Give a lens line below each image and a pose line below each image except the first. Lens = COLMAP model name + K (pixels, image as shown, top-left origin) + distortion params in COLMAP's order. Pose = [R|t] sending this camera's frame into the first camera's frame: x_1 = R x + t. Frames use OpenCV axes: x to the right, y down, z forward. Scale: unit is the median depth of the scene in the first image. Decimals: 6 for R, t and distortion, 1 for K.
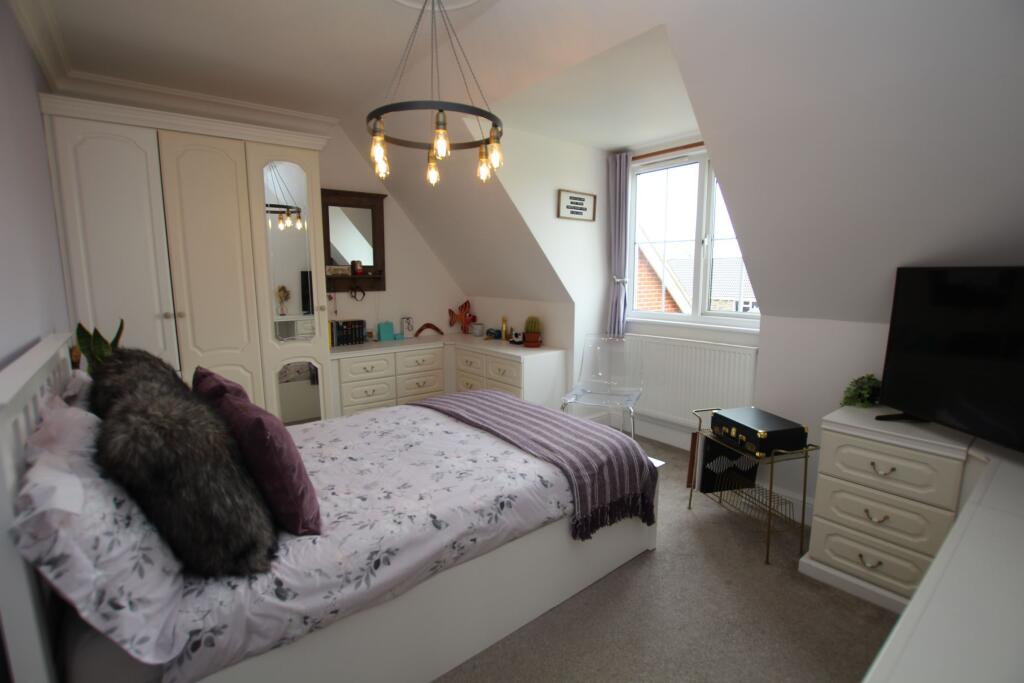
lens RADIAL K [[479.1, 0, 485.6], [0, 479.1, 344.8], [0, 0, 1]] dist [-0.009320, -0.000706]
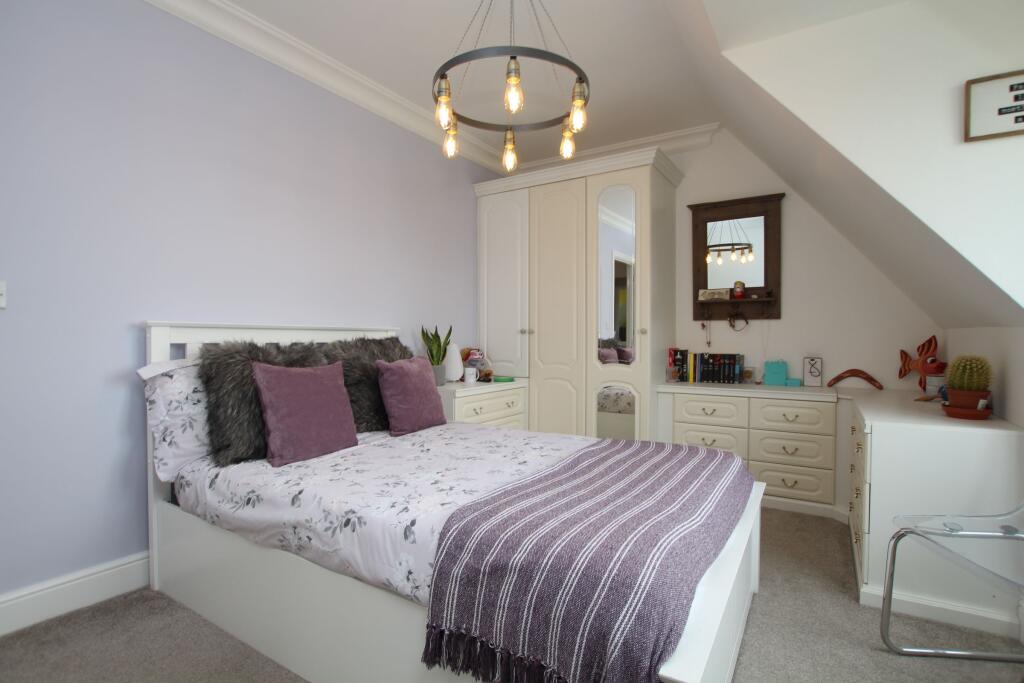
lens RADIAL K [[479.1, 0, 511.9], [0, 479.1, 337.6], [0, 0, 1]] dist [-0.009320, -0.000706]
pose [[0.360210, 0.012280, -0.932790, 0.488882], [-0.145061, 0.988488, -0.043004, 0.012760], [0.921524, 0.150802, 0.357845, 0.511441]]
